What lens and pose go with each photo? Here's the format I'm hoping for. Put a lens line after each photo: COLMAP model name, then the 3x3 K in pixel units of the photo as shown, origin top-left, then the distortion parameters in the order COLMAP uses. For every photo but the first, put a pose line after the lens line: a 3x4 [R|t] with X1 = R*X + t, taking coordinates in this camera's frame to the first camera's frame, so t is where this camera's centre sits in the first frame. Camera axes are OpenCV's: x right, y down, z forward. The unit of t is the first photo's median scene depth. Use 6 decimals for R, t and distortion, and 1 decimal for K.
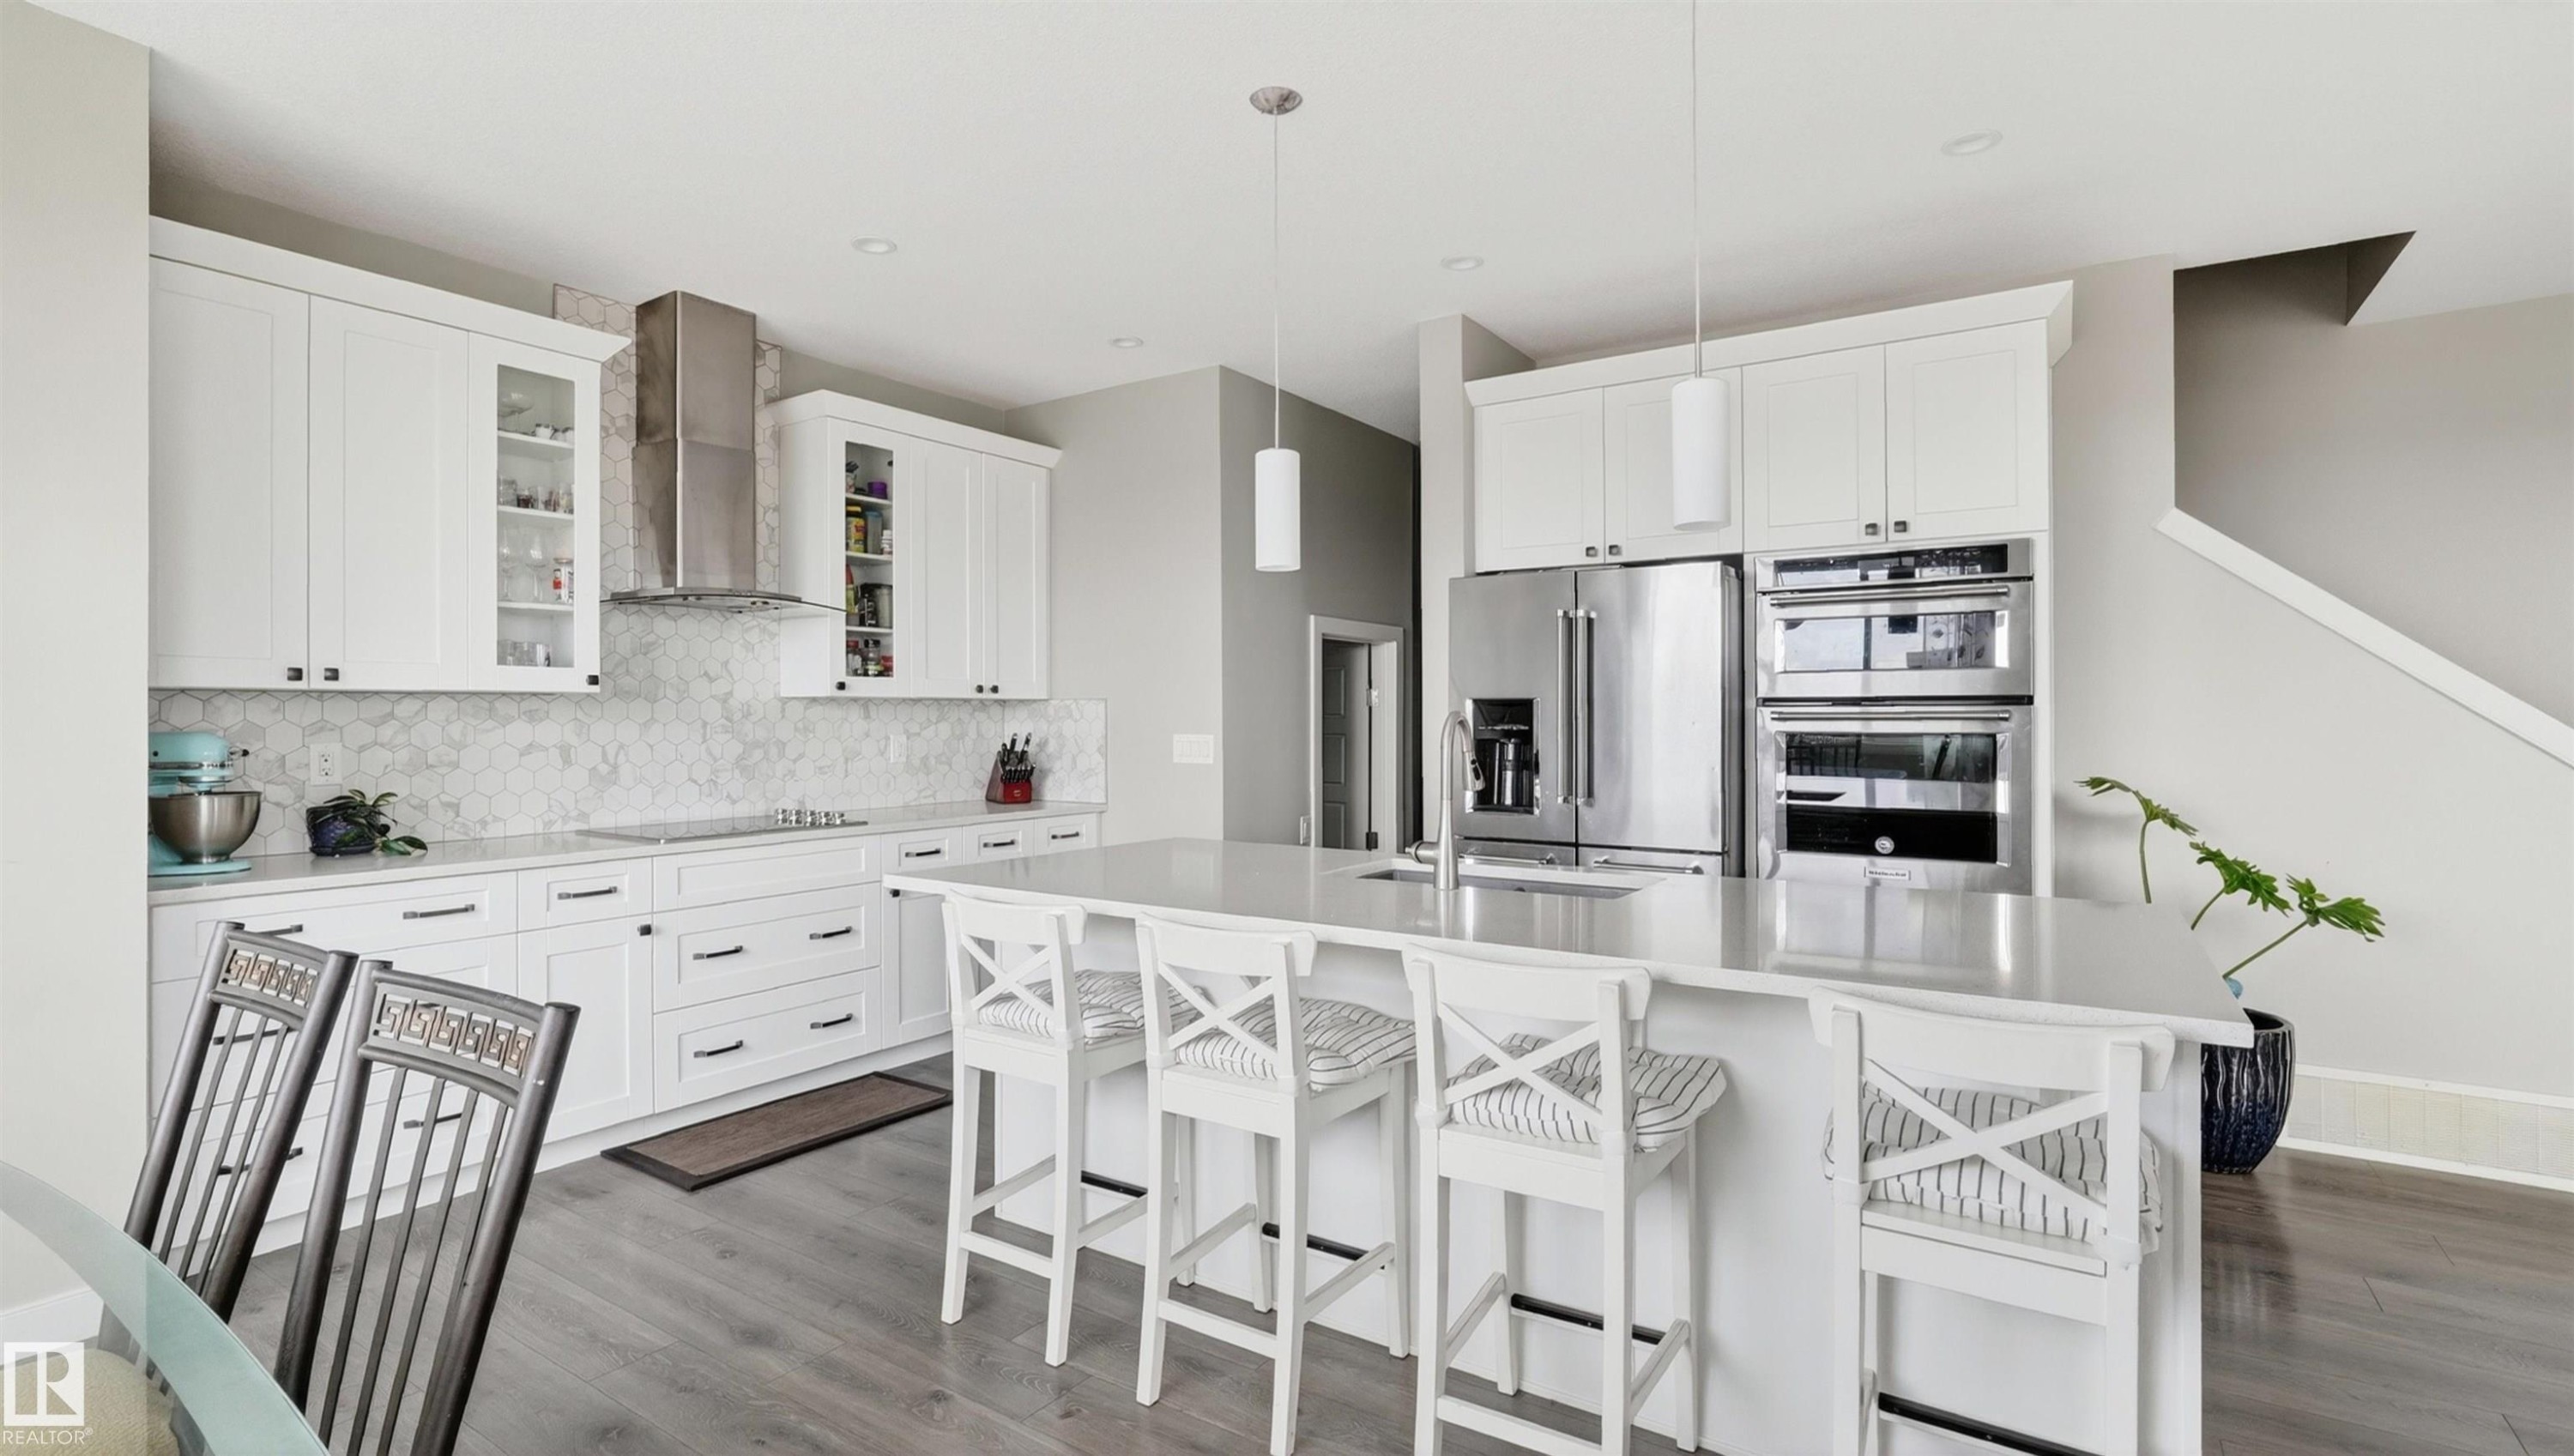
lens RADIAL K [[1185.8, 0, 1276.1], [0, 1185.8, 714.5], [0, 0, 1]] dist [-0.024475, 0.012660]
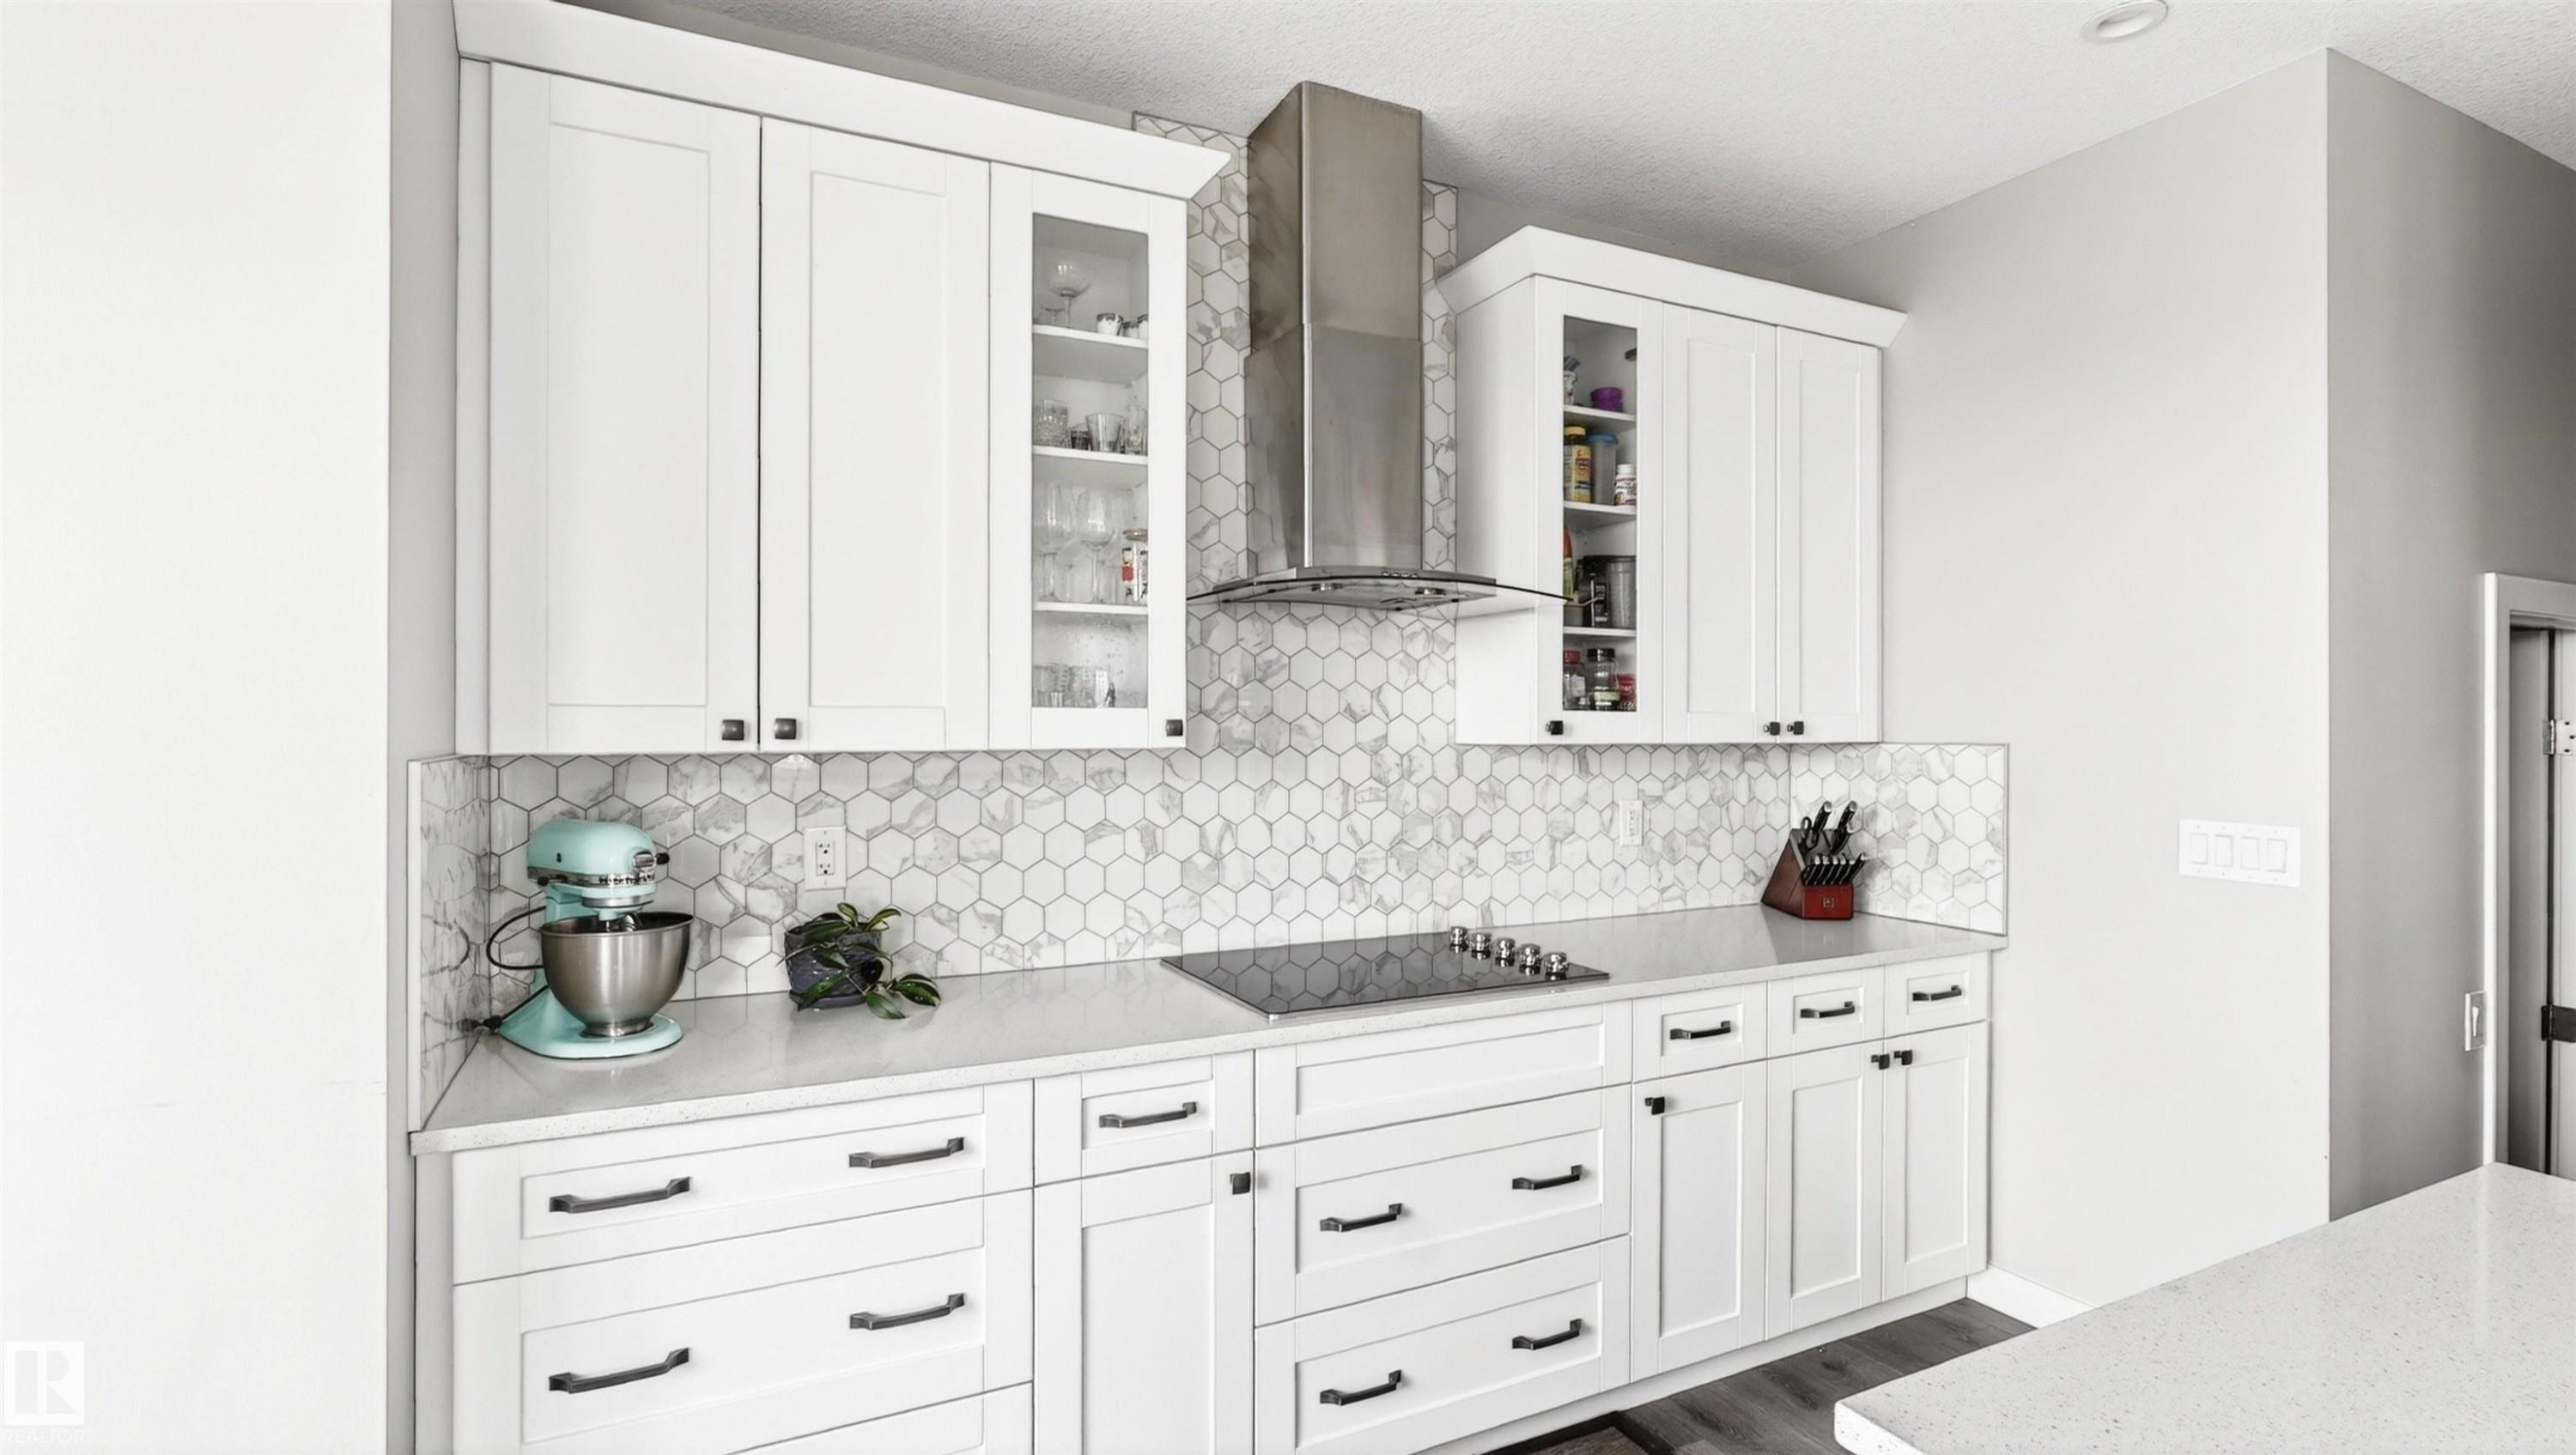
lens RADIAL K [[1192.9, 0, 1276.7], [0, 1192.9, 725.3], [0, 0, 1]] dist [-0.025564, 0.012825]
pose [[0.867080, 0.004837, -0.498145, -0.208931], [-0.002938, 0.999985, 0.004597, -0.030385], [0.498160, -0.002522, 0.867081, 0.449612]]
